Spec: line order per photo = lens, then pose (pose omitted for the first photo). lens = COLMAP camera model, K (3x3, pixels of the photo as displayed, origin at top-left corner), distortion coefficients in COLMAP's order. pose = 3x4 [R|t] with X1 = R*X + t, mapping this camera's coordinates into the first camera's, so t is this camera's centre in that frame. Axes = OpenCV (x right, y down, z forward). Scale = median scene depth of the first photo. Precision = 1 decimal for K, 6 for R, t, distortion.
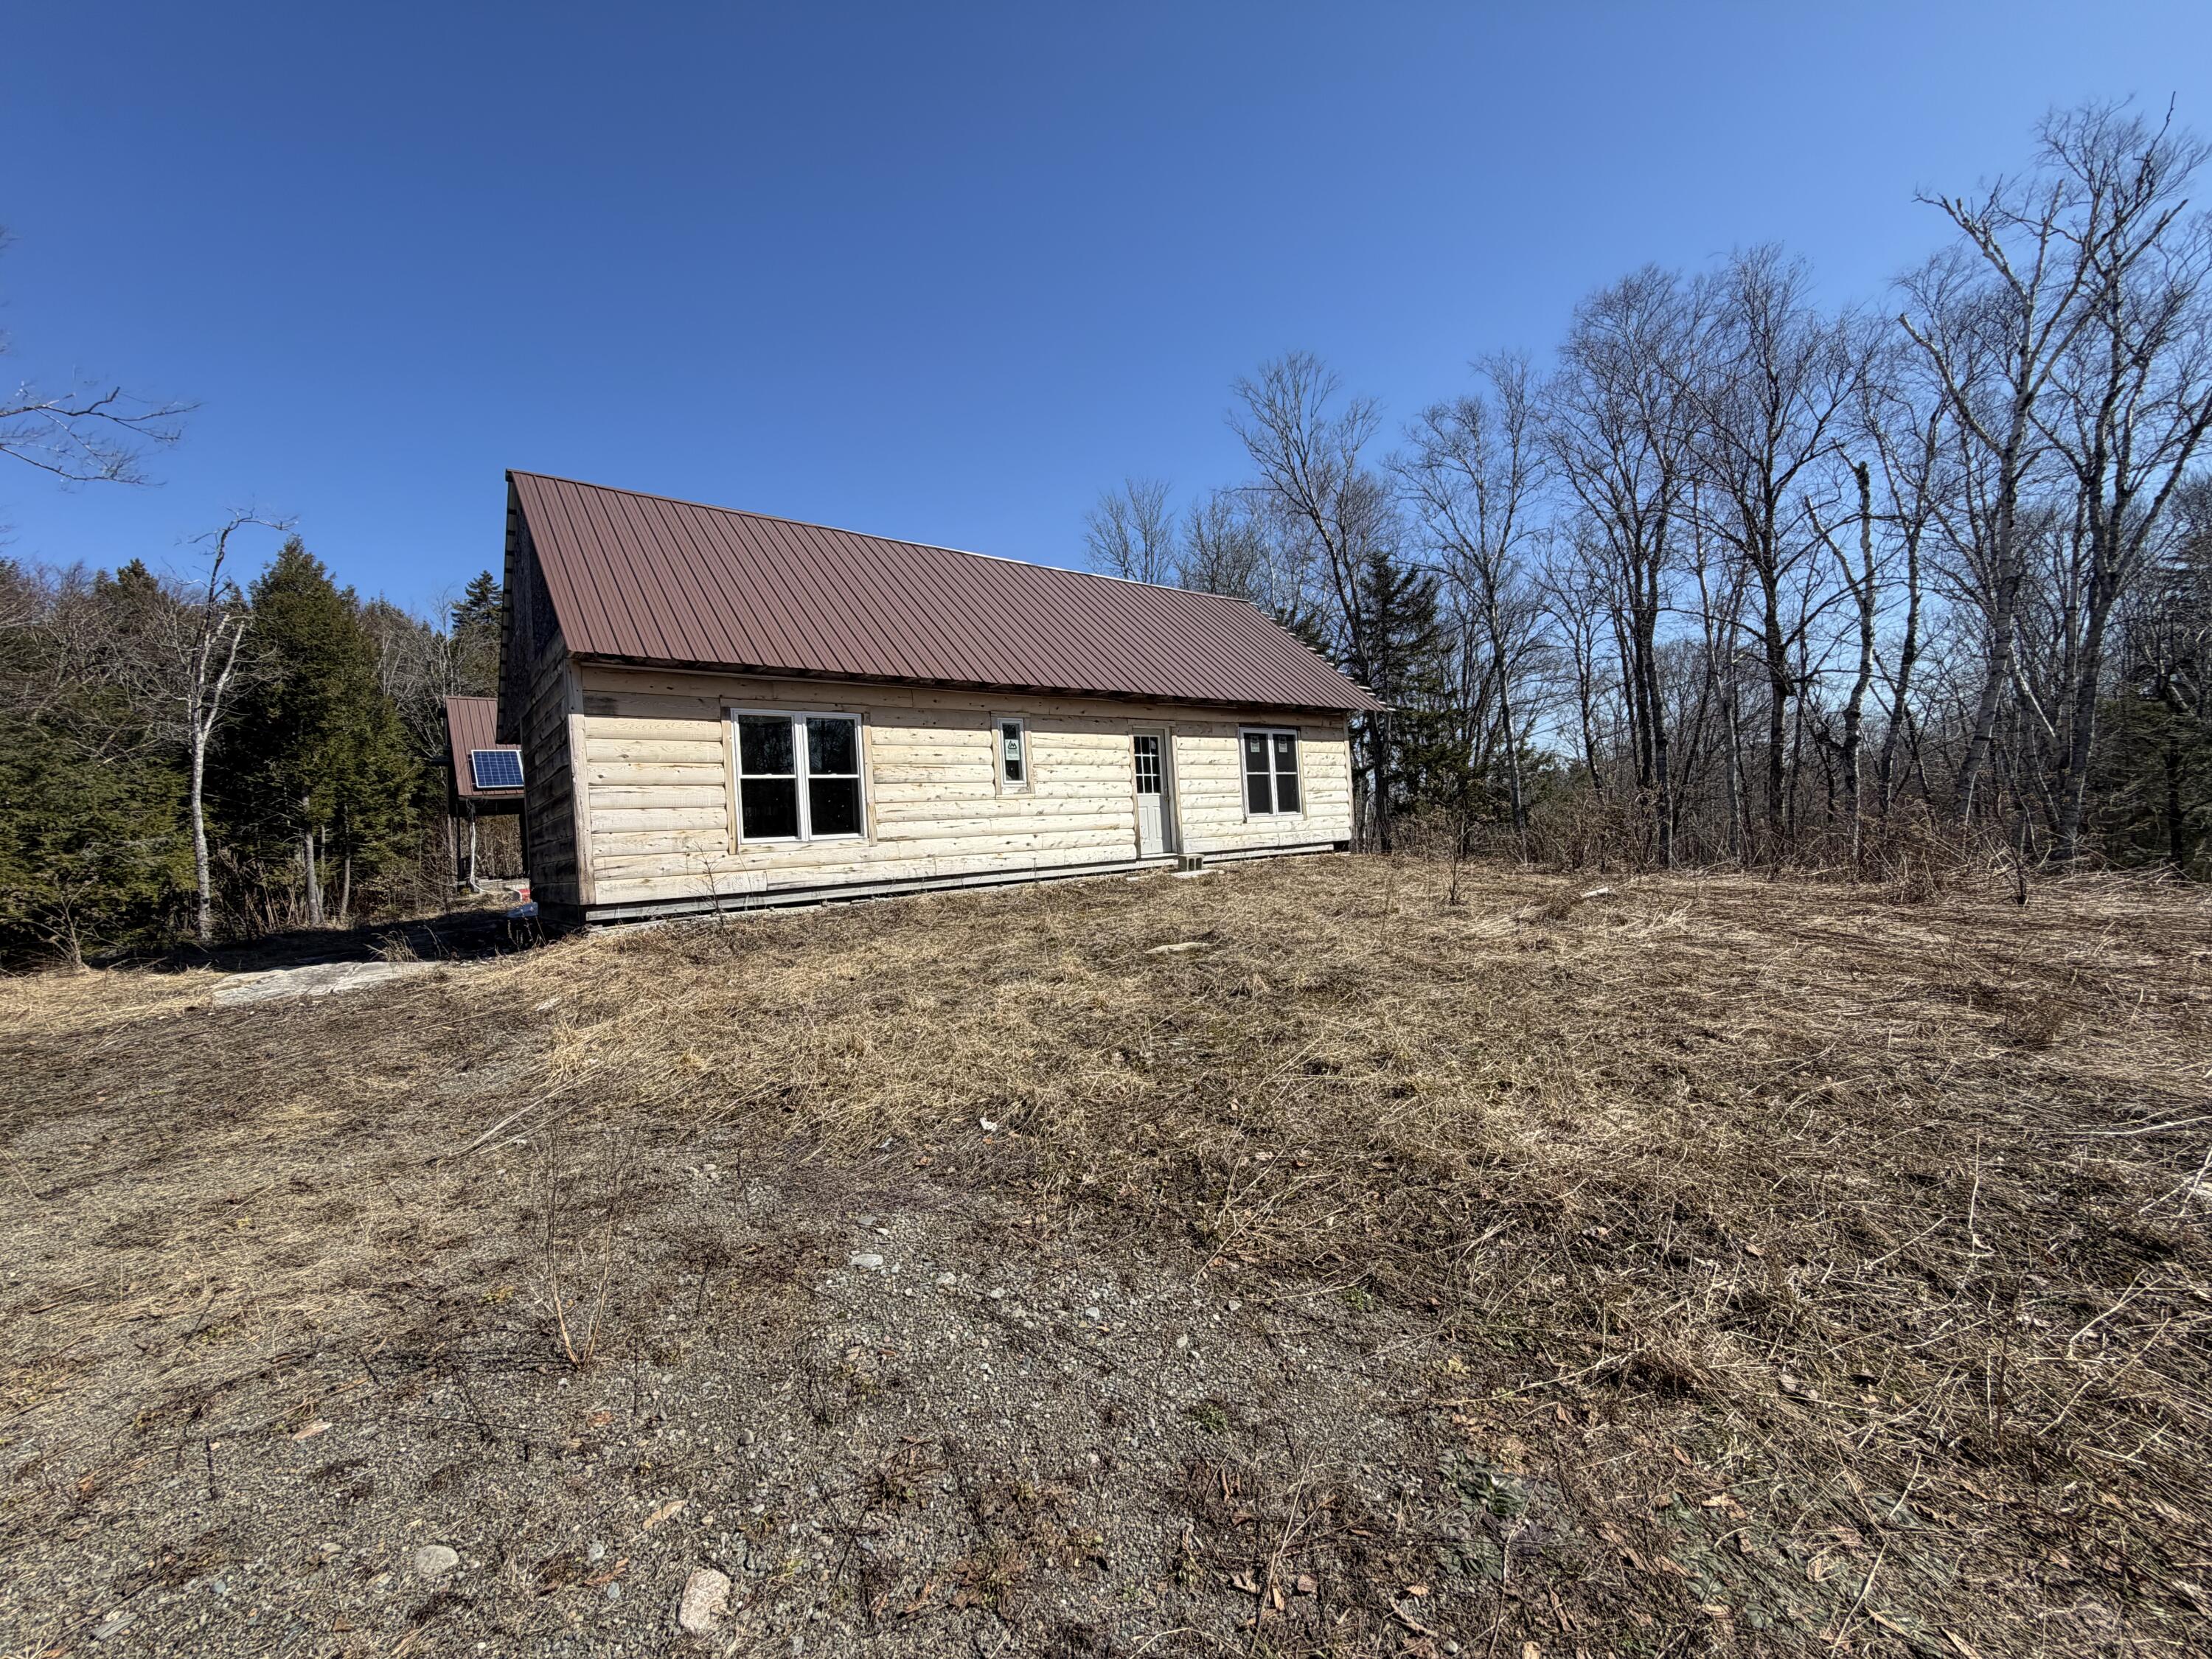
lens RADIAL K [[884.6, 0, 1111.8], [0, 884.6, 837.2], [0, 0, 1]] dist [-0.000256, 0.000001]
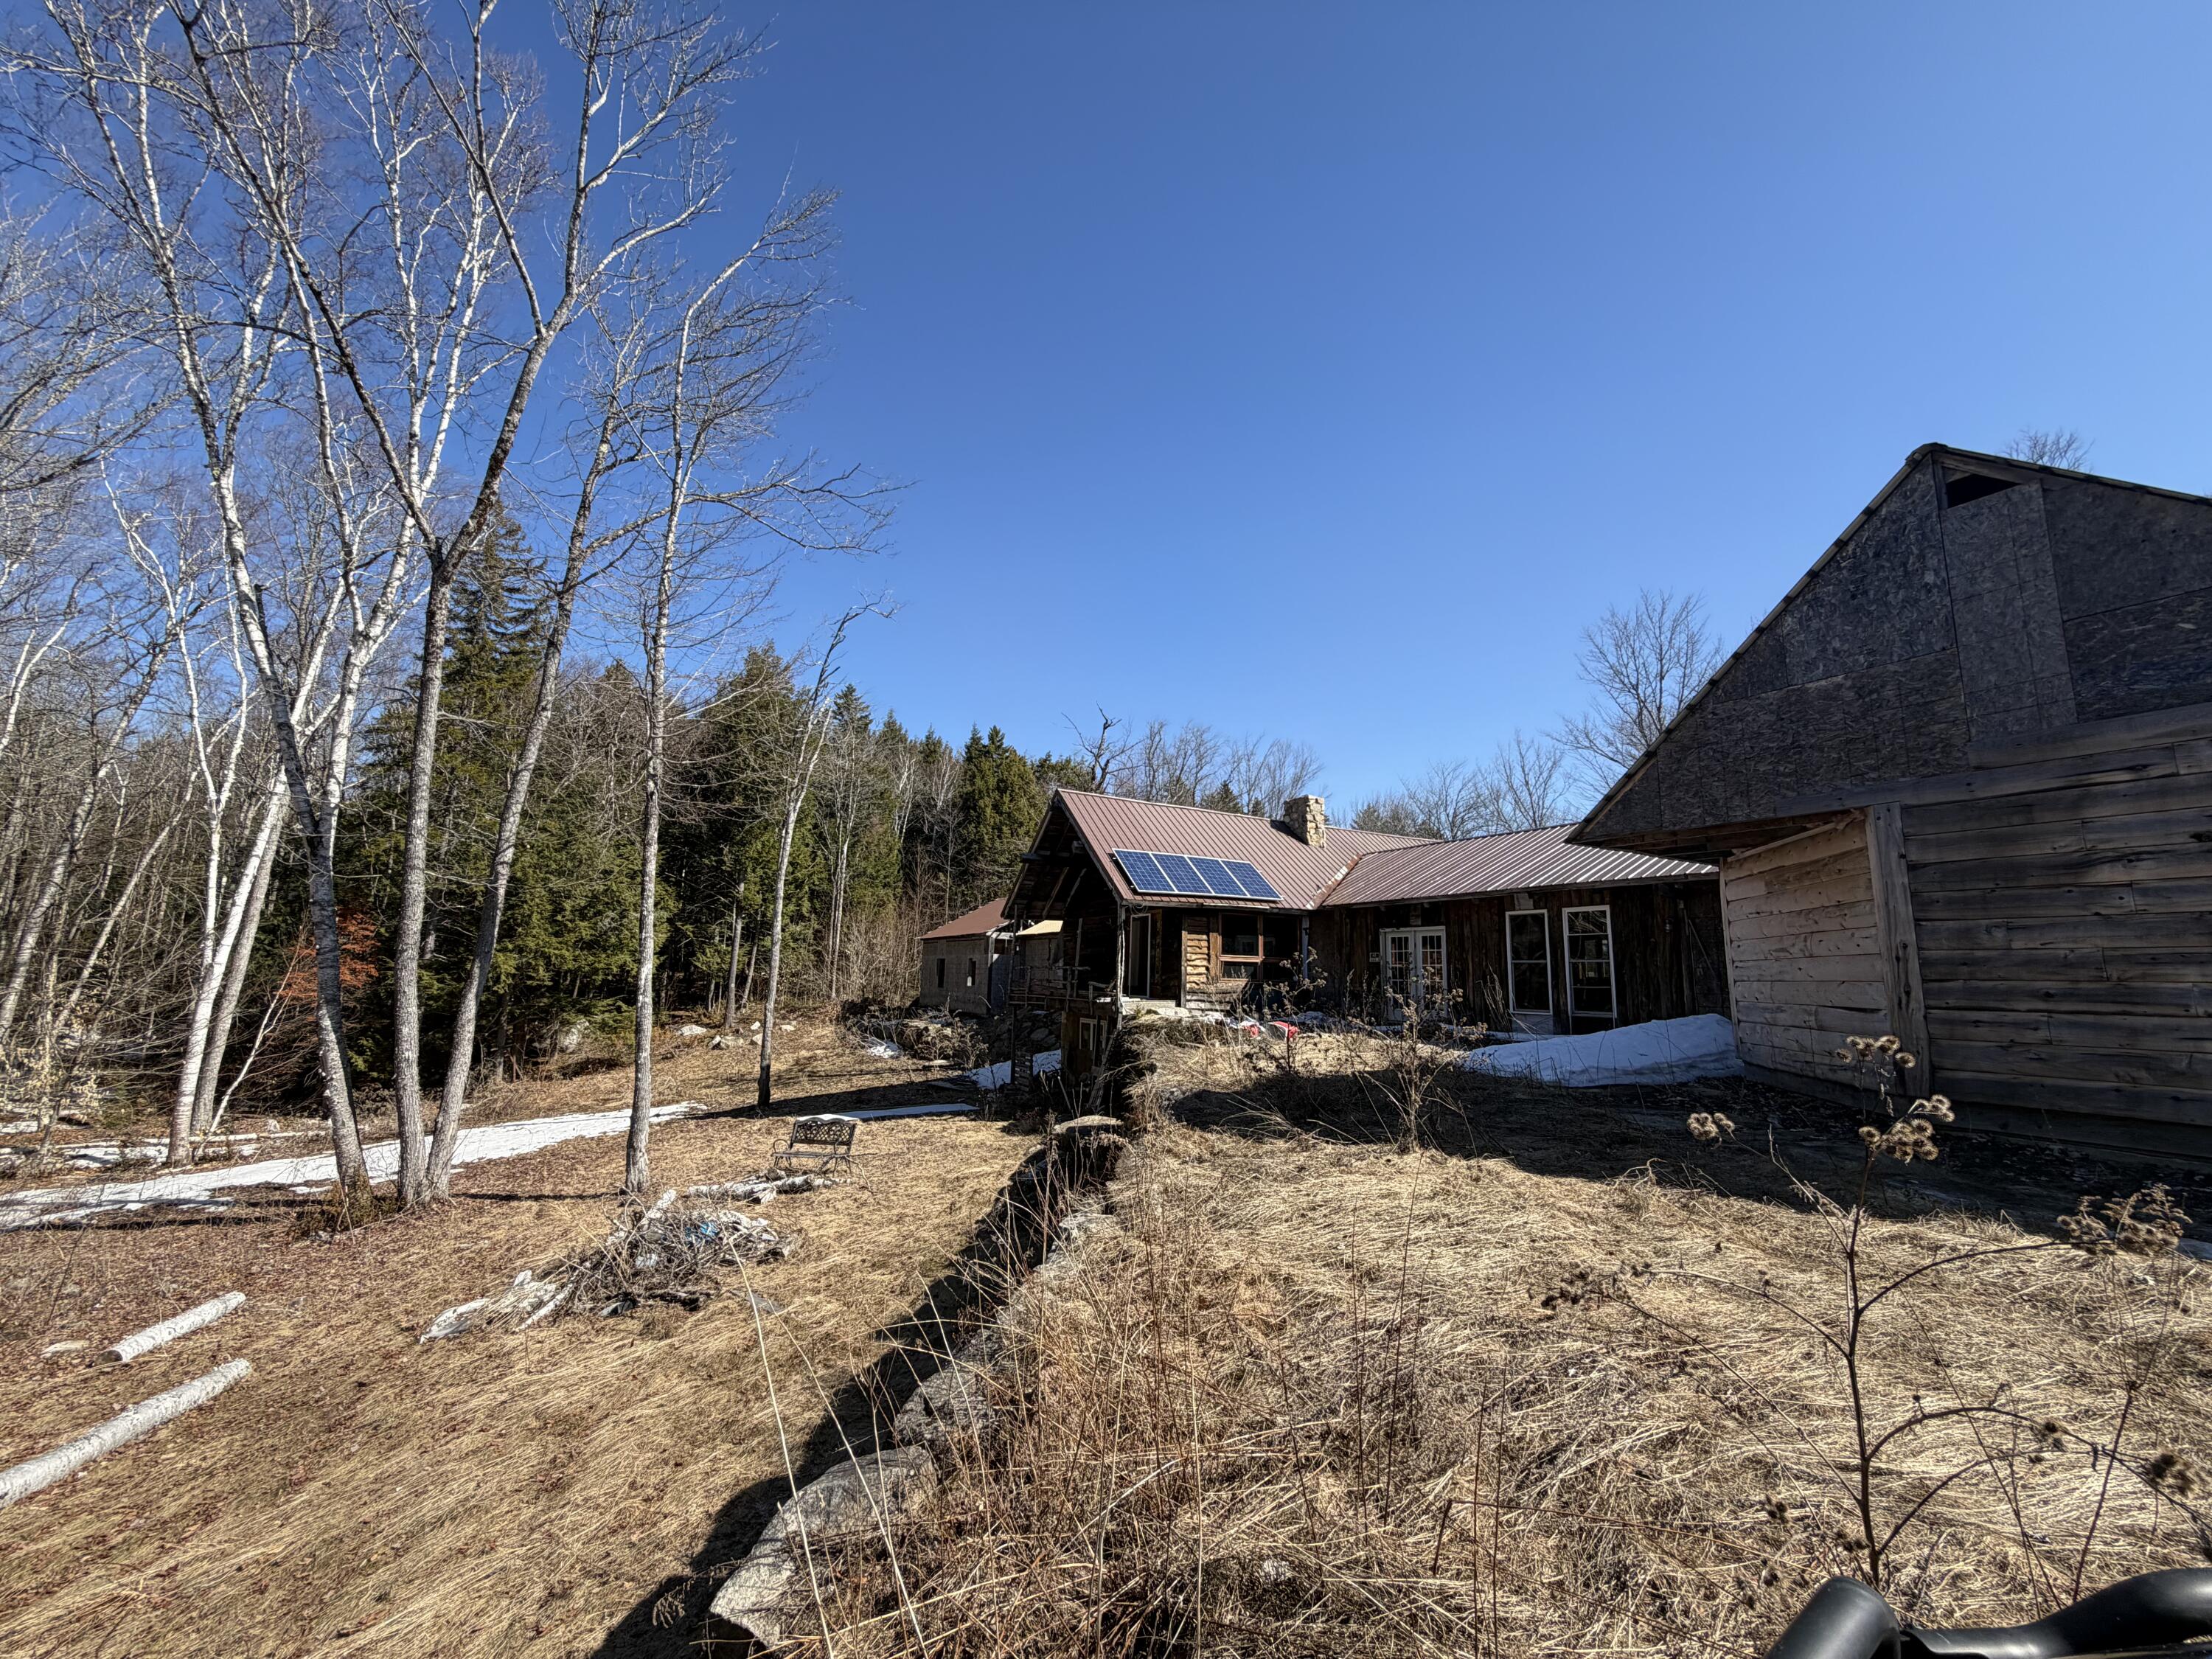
lens RADIAL K [[889.2, 0, 1106.0], [0, 889.2, 829.5], [0, 0, 1]] dist [0.002021, -0.000464]
pose [[0.978477, 0.062077, -0.196800, -0.336053], [-0.092595, 0.984359, -0.149878, 0.010830], [0.184417, 0.164875, 0.968920, 0.078468]]
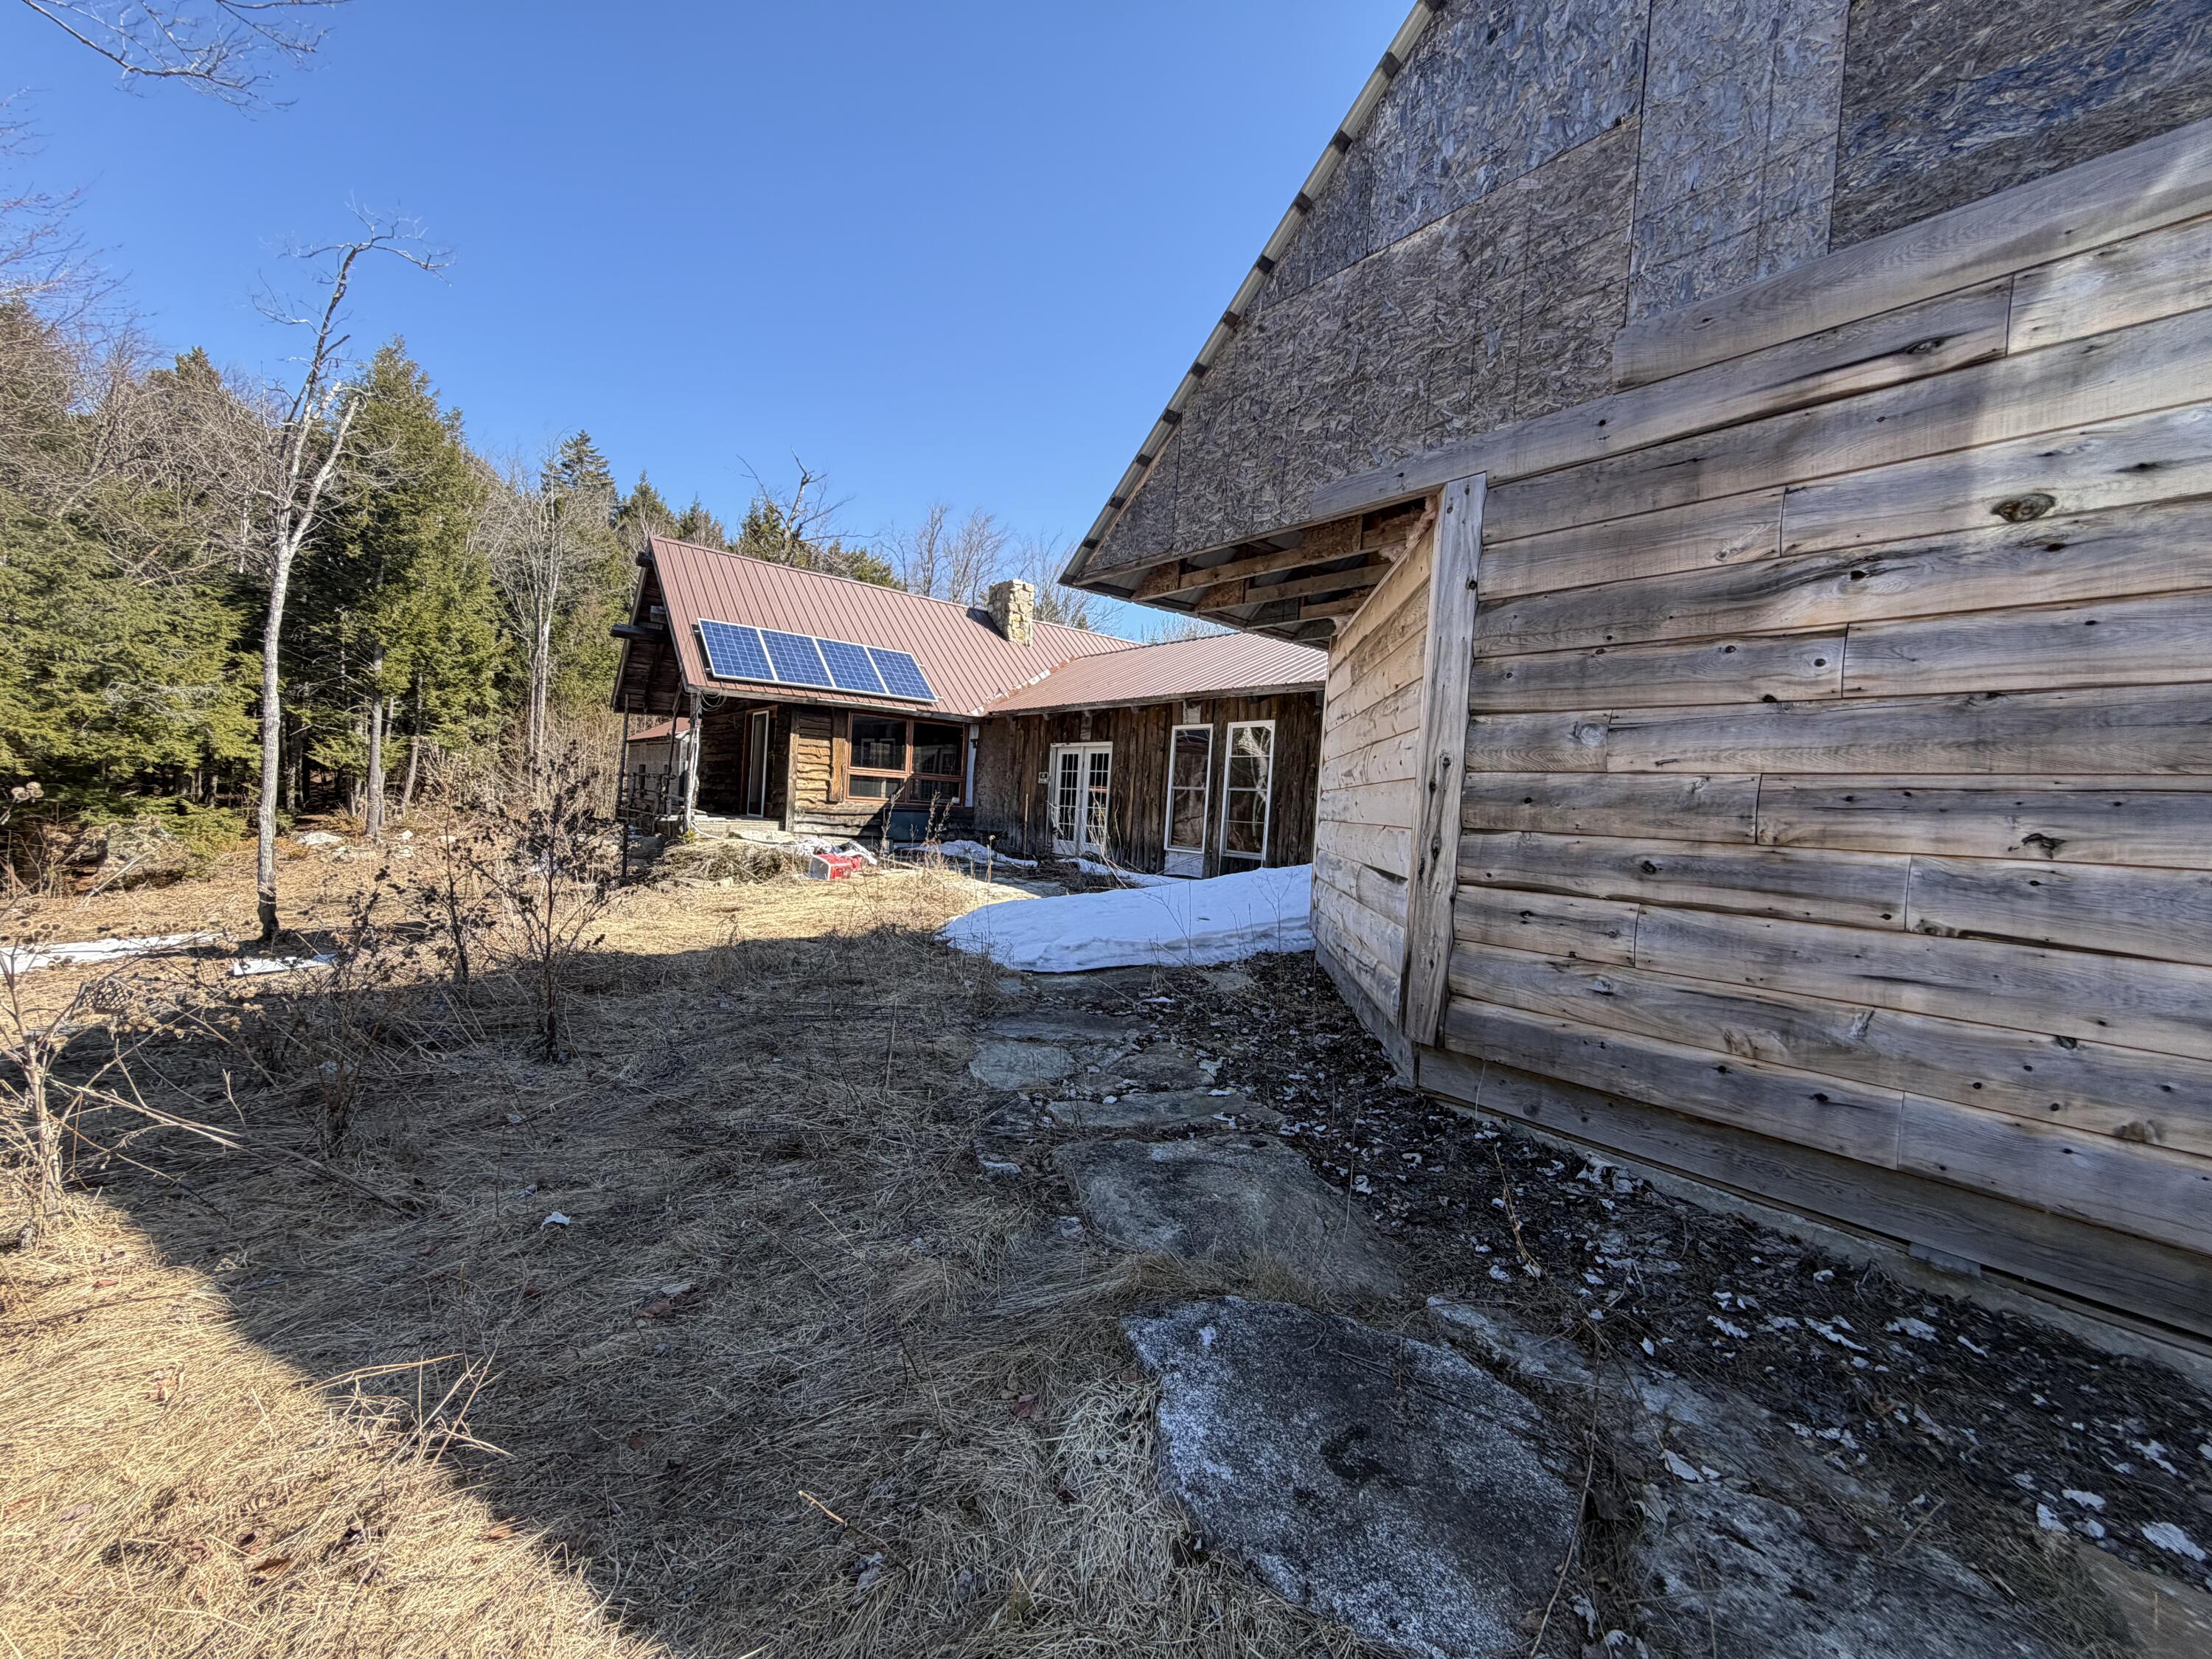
lens RADIAL K [[884.6, 0, 1111.8], [0, 884.6, 837.2], [0, 0, 1]] dist [-0.000256, 0.000001]
pose [[0.991630, 0.128996, -0.005503, -0.237486], [-0.128710, 0.991000, 0.036784, 0.000032], [0.010199, -0.035767, 0.999308, 0.203530]]
